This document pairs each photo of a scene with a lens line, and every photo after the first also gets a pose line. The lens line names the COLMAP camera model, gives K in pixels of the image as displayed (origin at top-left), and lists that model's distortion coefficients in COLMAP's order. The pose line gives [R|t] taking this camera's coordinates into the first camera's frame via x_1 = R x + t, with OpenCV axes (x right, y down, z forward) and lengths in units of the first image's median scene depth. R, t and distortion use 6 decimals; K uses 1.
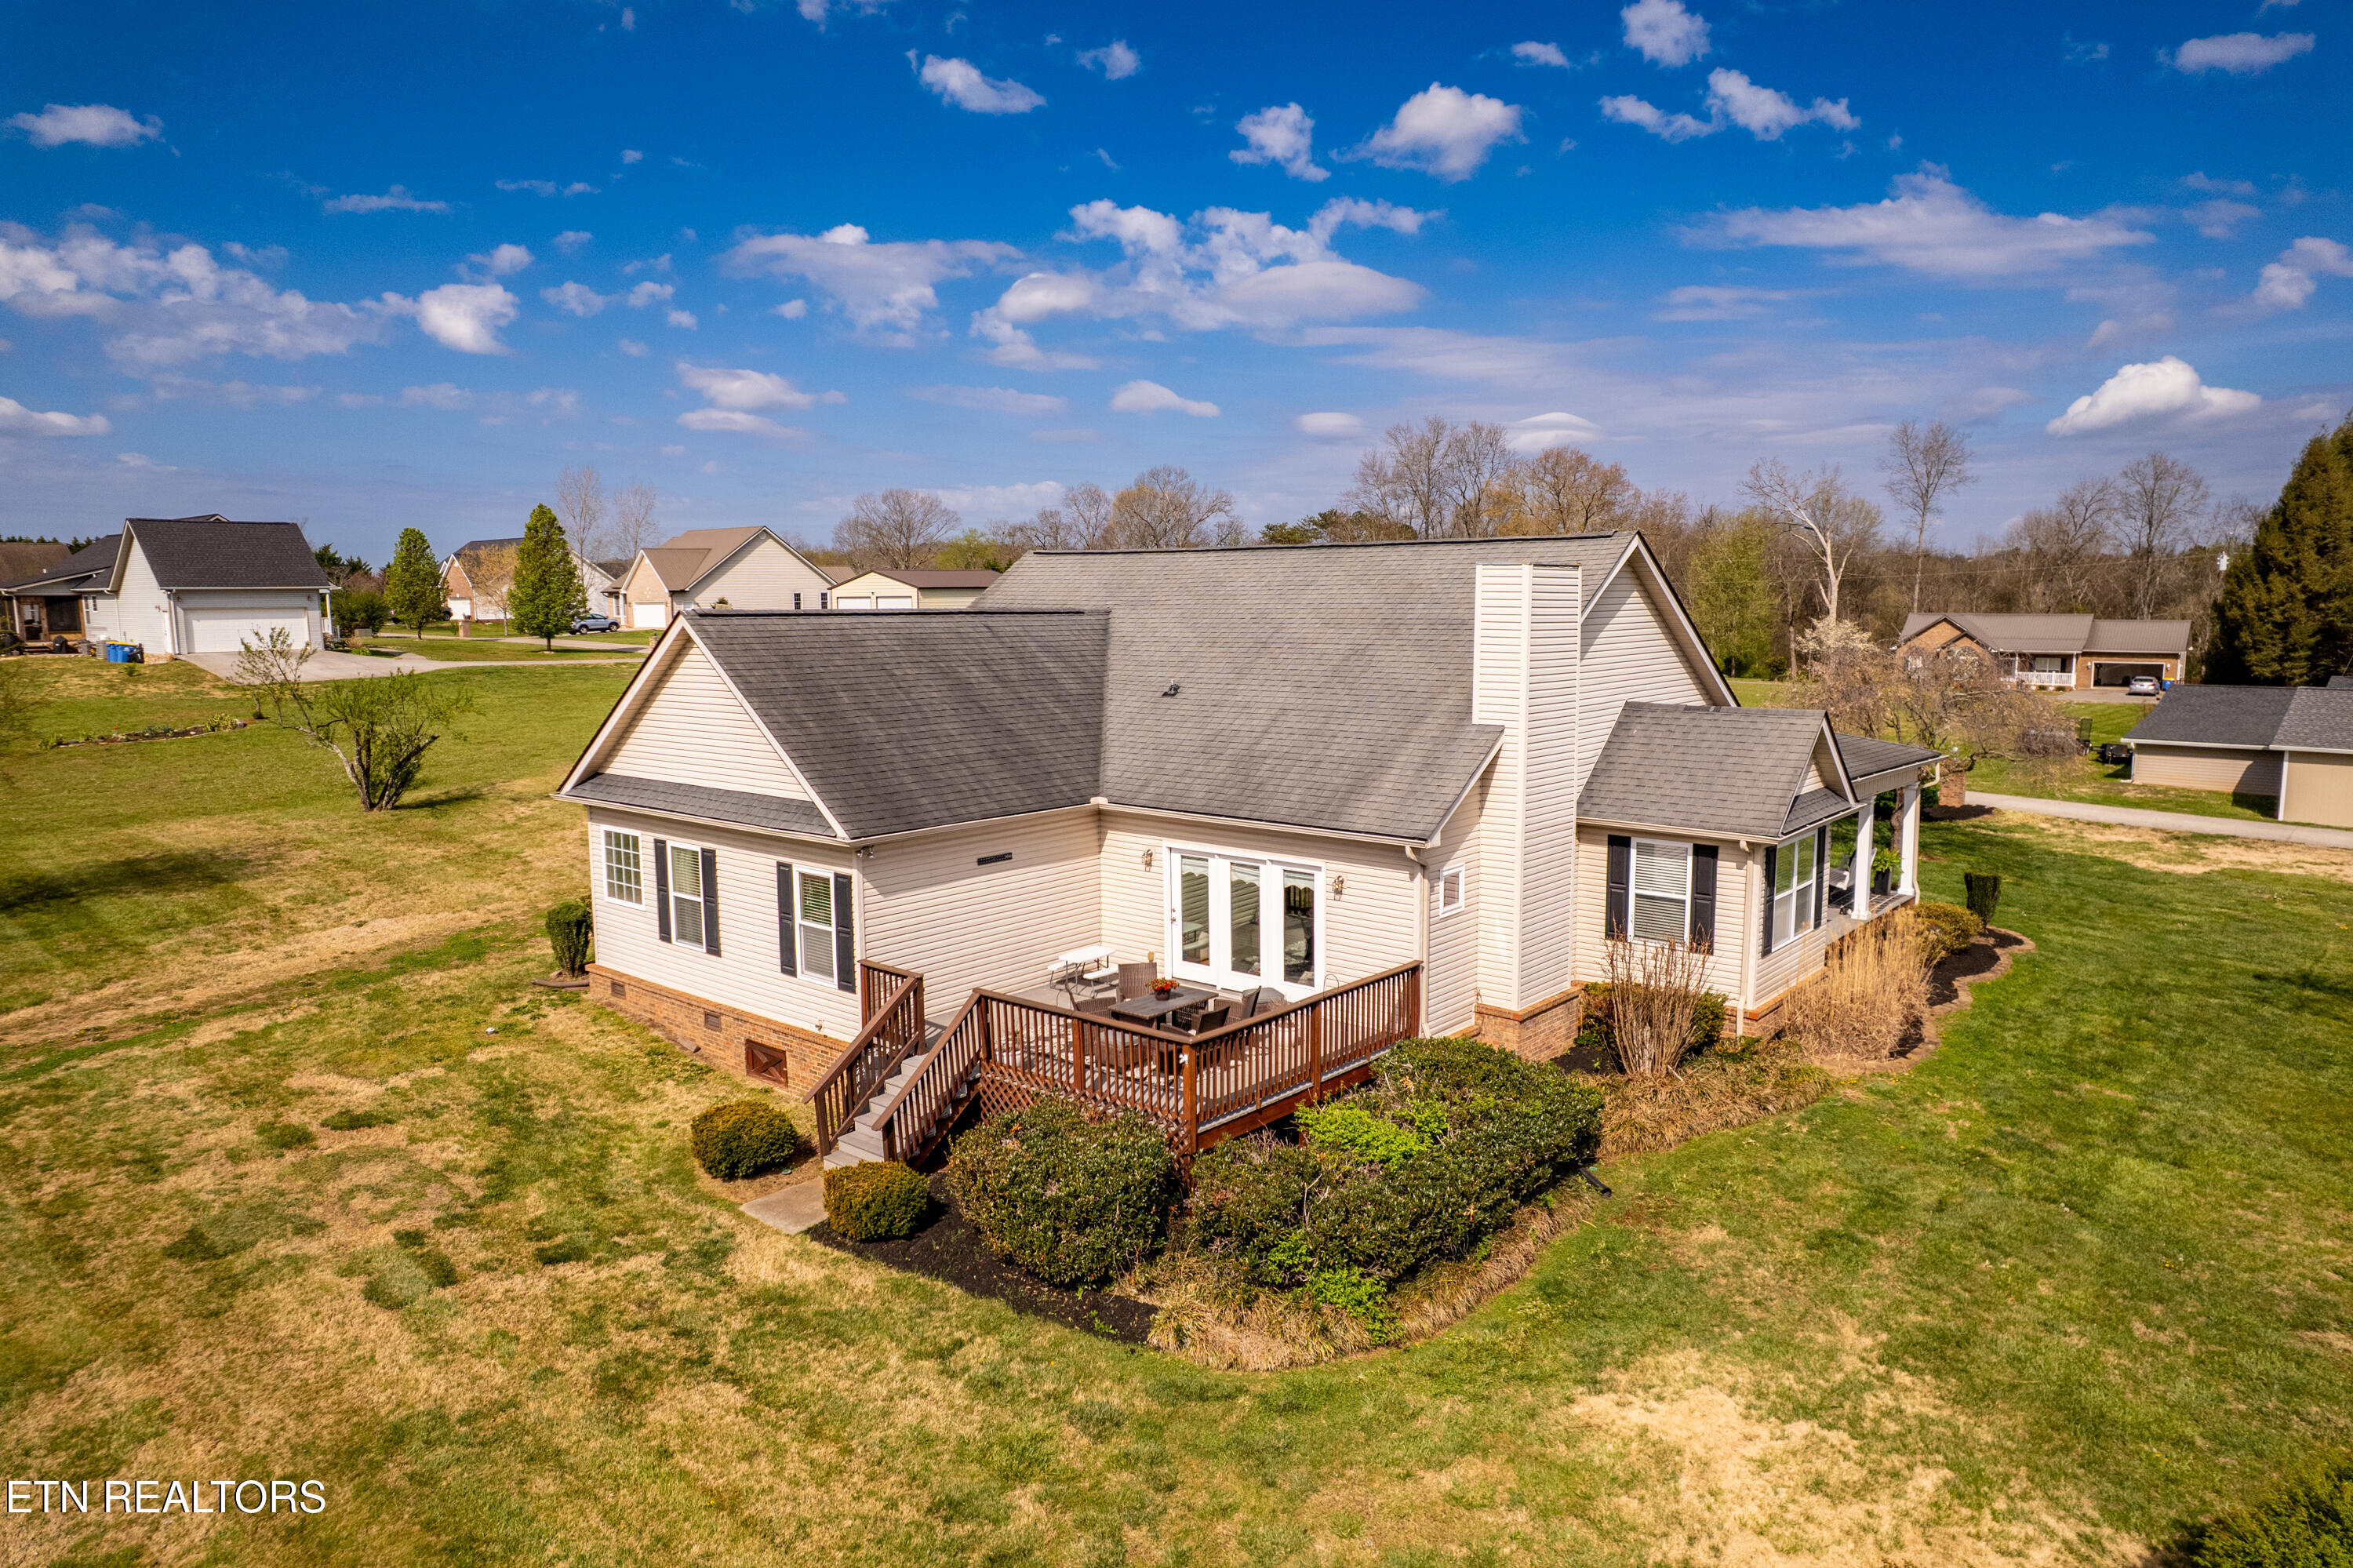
lens RADIAL K [[1529.8, 0, 1176.5], [0, 1529.8, 784.0], [0, 0, 1]] dist [-0.061974, 0.073647]
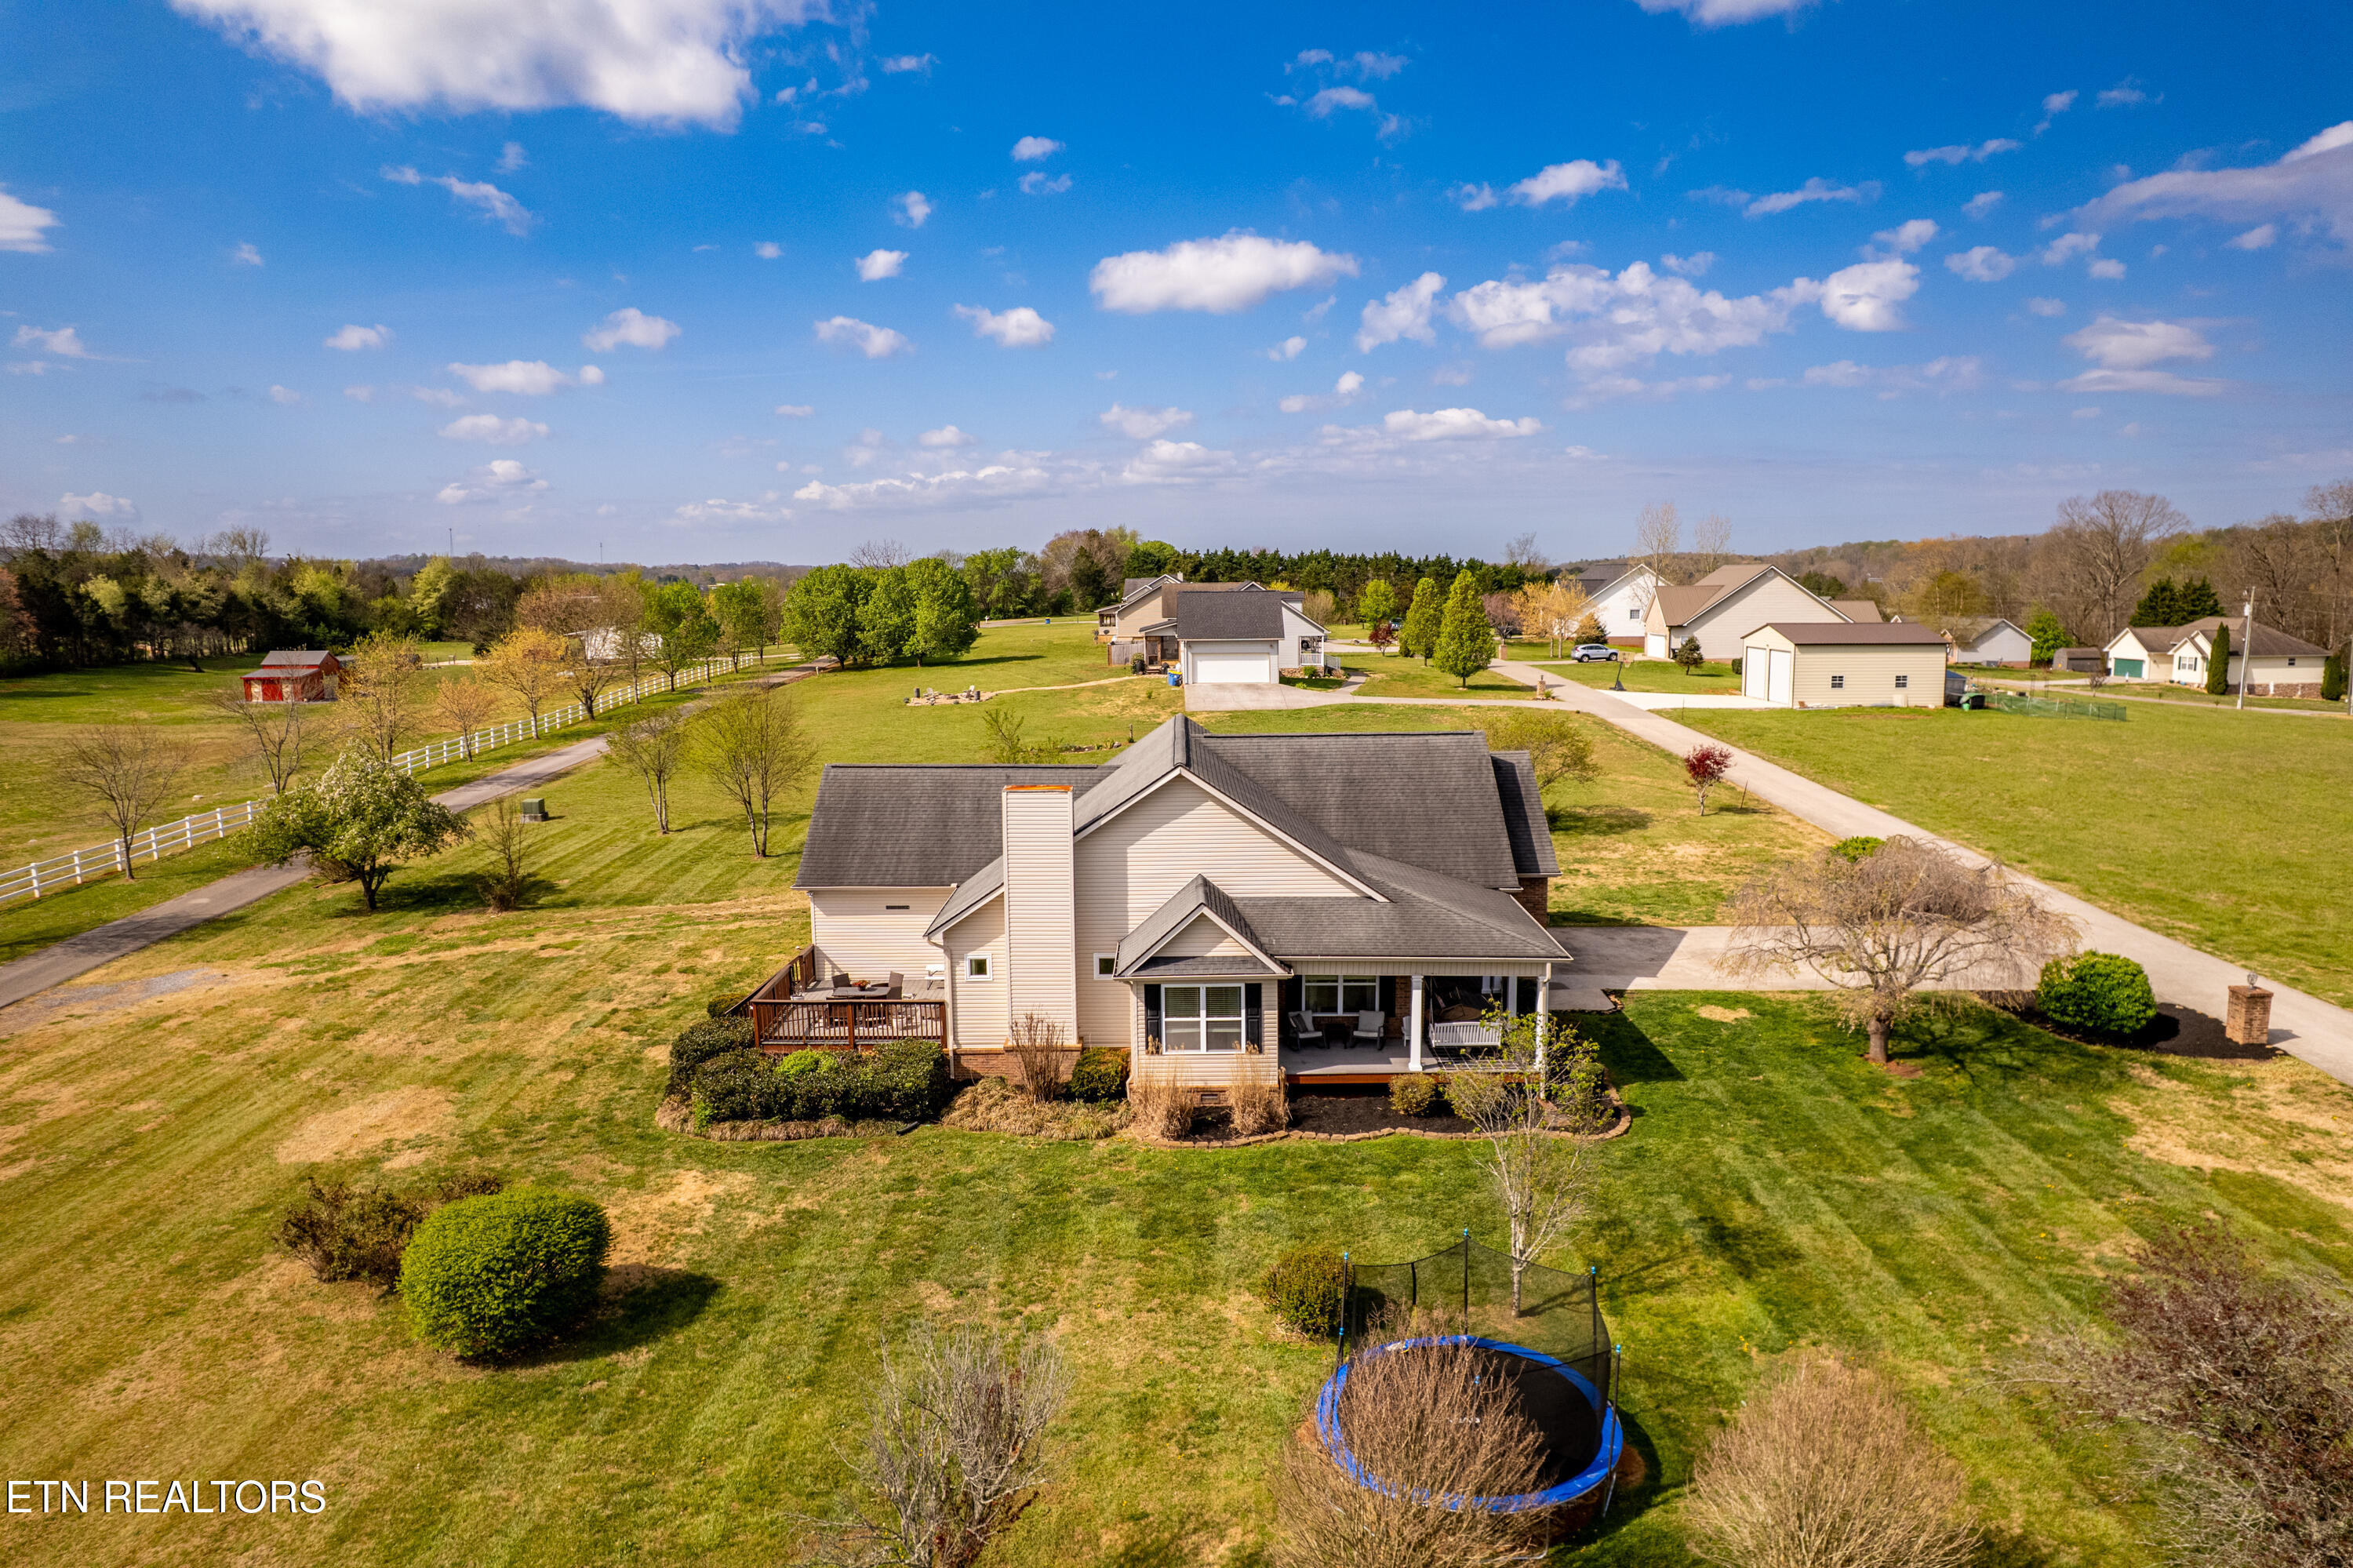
lens RADIAL K [[1508.9, 0, 1187.9], [0, 1508.9, 789.6], [0, 0, 1]] dist [-0.039422, 0.001634]
pose [[0.662010, 0.111468, -0.741160, 1.418395], [-0.094430, 0.993403, 0.065059, -0.242106], [0.743523, 0.026918, 0.668169, -0.015436]]
